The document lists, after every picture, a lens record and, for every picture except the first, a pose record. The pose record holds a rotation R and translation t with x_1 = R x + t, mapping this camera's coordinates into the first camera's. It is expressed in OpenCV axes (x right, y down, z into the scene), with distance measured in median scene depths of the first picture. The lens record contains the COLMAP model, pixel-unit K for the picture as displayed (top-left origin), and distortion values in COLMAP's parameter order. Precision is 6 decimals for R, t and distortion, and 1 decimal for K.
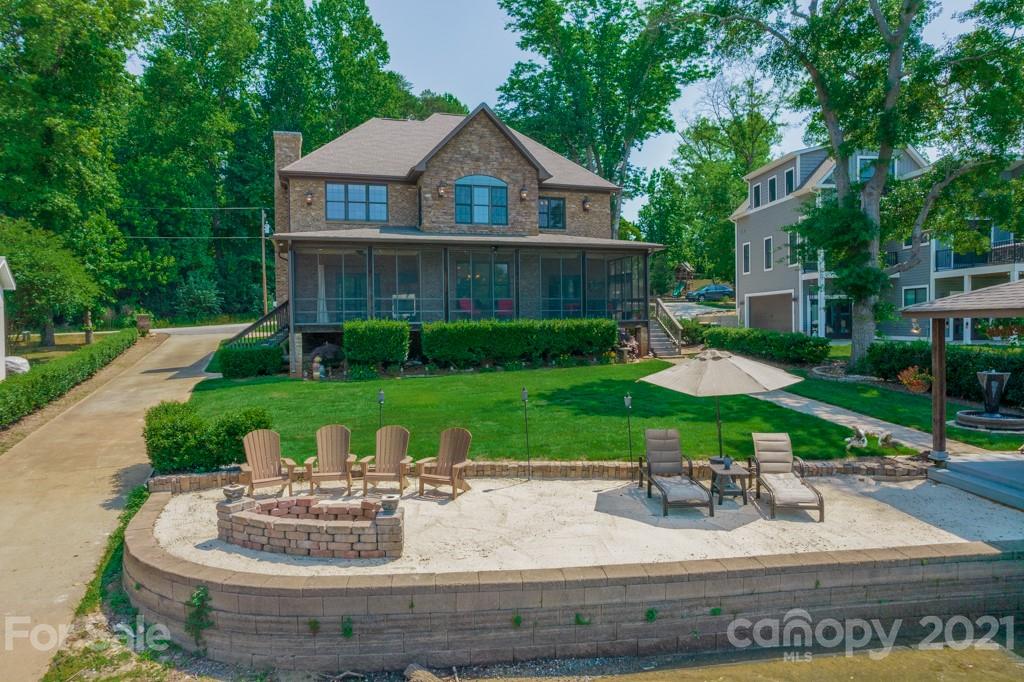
lens RADIAL K [[643.7, 0, 528.5], [0, 643.7, 340.3], [0, 0, 1]] dist [-0.078979, 0.068409]
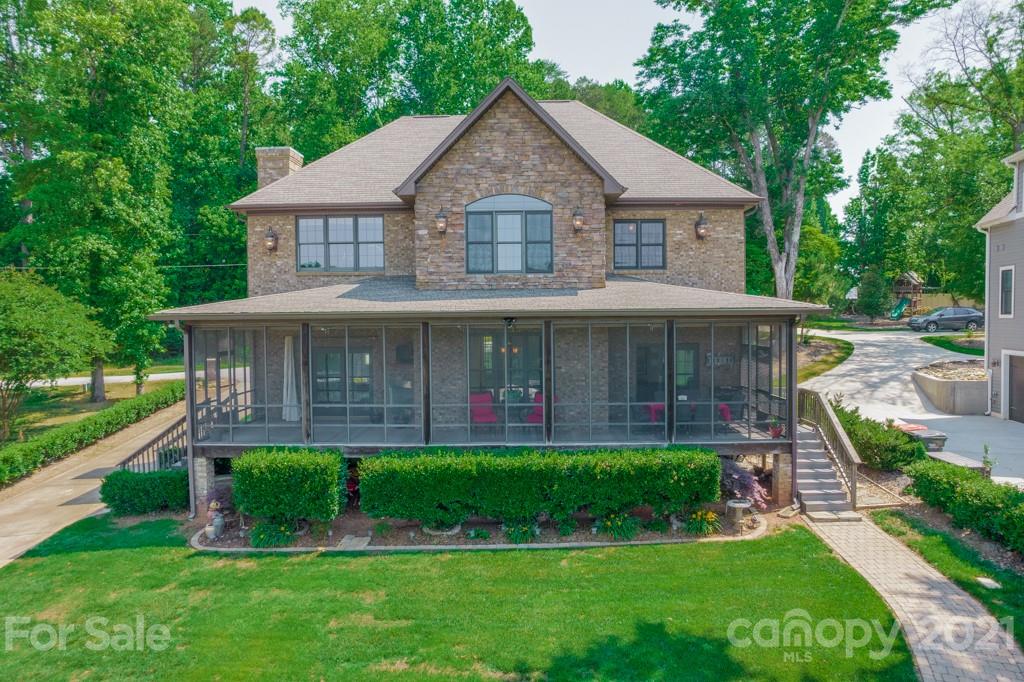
lens RADIAL K [[643.7, 0, 528.5], [0, 643.7, 340.3], [0, 0, 1]] dist [-0.078979, 0.068409]
pose [[0.949166, 0.016193, -0.314361, 0.079426], [-0.012460, 0.999826, 0.013881, -0.069761], [0.314531, -0.009258, 0.949202, 0.230920]]
